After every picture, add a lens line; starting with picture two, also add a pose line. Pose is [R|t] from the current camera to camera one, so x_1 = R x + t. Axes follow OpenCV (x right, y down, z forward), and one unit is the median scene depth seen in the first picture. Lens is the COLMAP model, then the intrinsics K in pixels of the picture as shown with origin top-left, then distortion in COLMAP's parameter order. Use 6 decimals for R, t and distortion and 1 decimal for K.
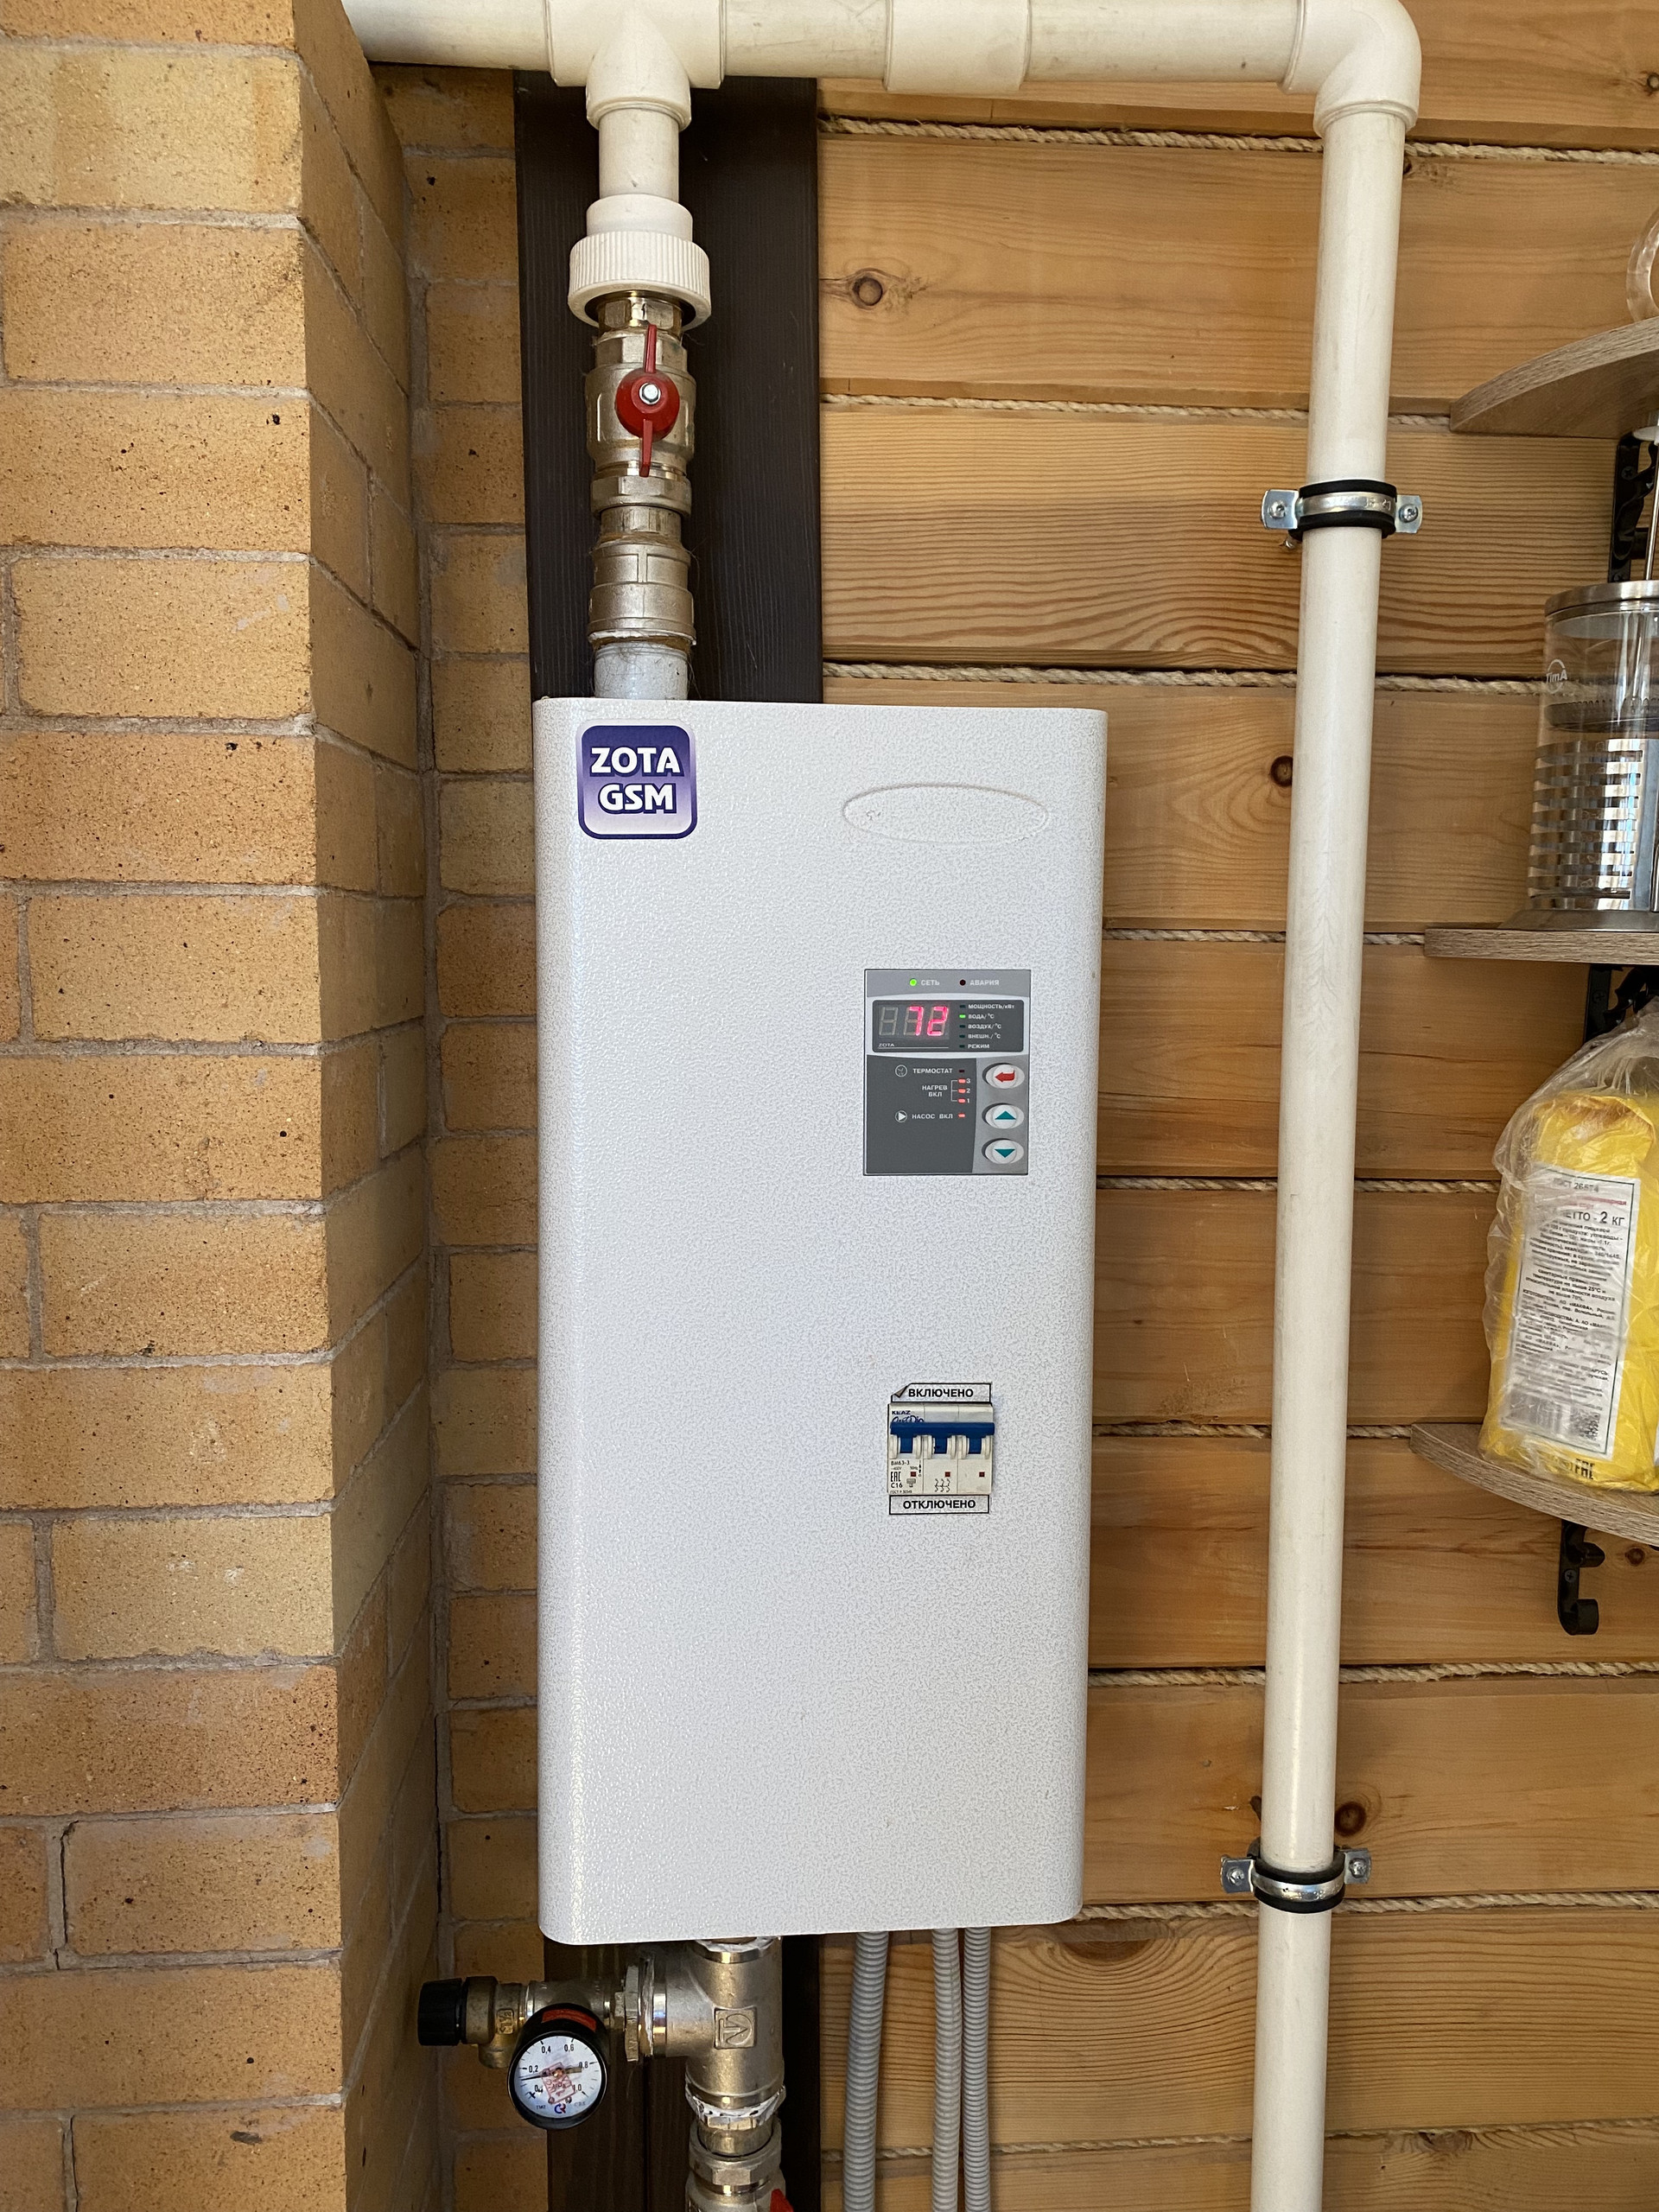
lens RADIAL K [[1692.0, 0, 829.5], [0, 1692.0, 1106.0], [0, 0, 1]] dist [0.017748, -0.004553]
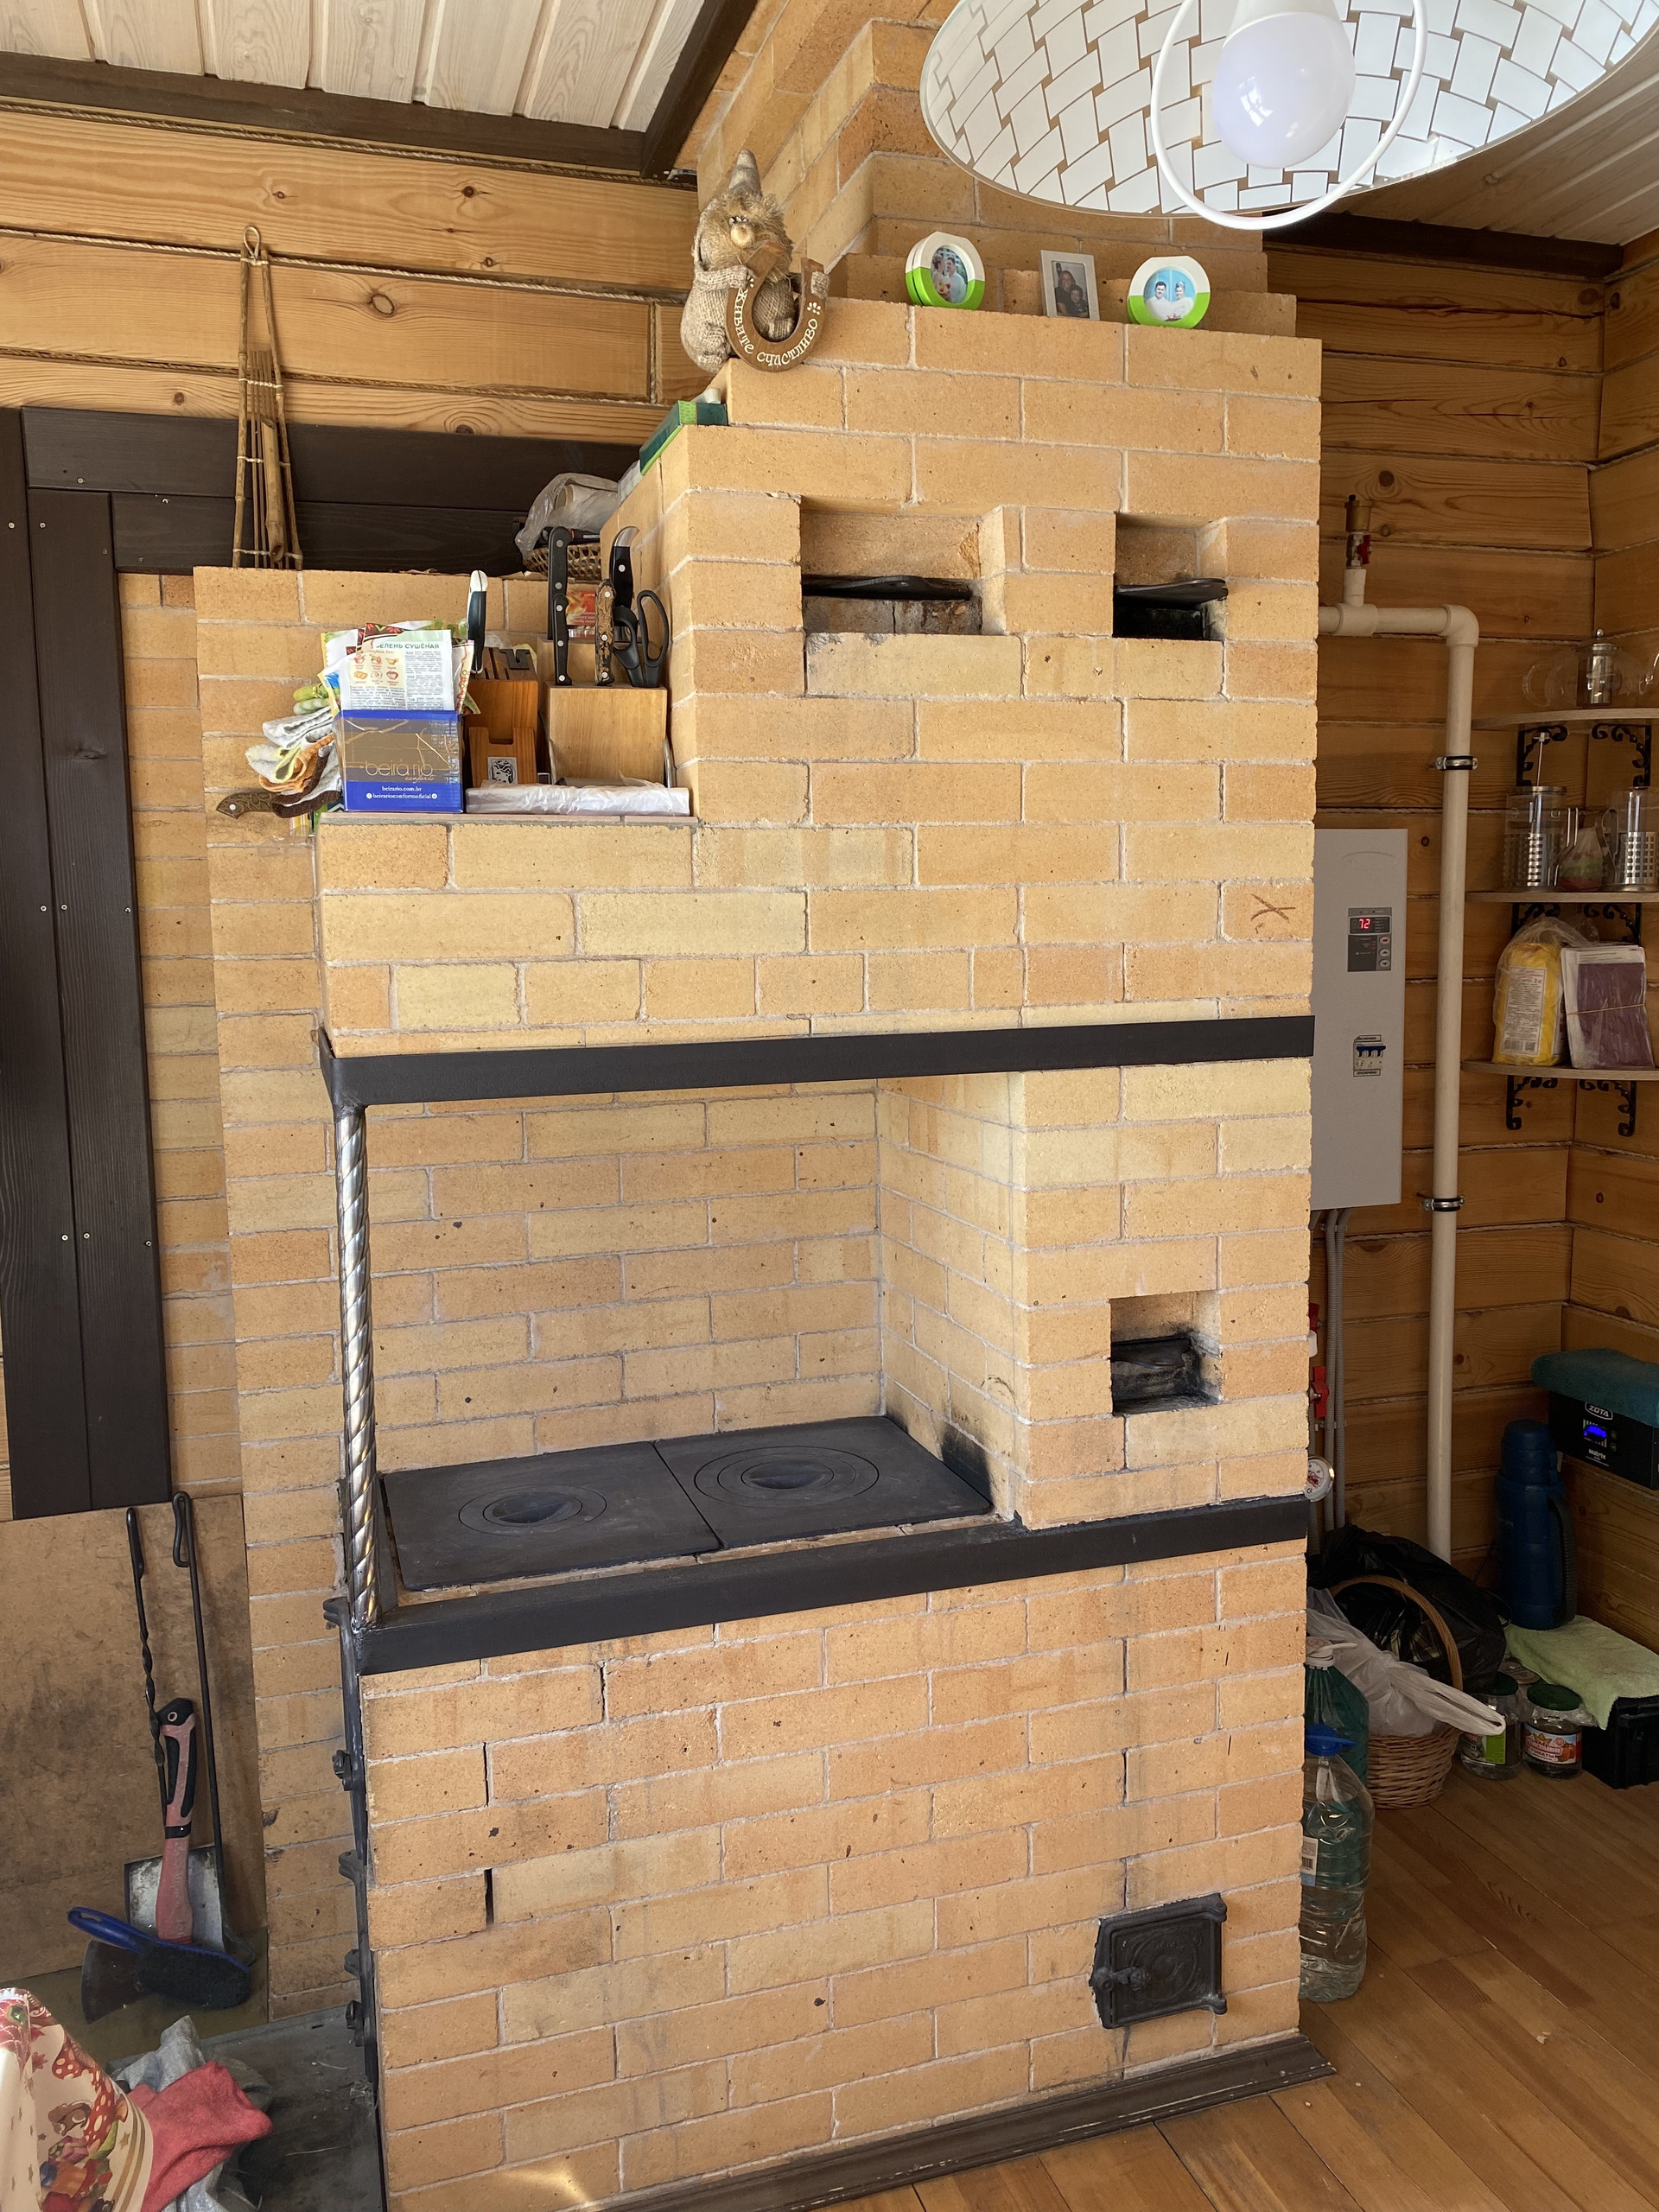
lens RADIAL K [[1692.0, 0, 829.5], [0, 1692.0, 1106.0], [0, 0, 1]] dist [0.017748, -0.004553]
pose [[0.969980, -0.048706, 0.238257, -1.615961], [0.044557, 0.998747, 0.022775, 0.167825], [-0.239068, -0.011475, 0.970935, -1.806729]]
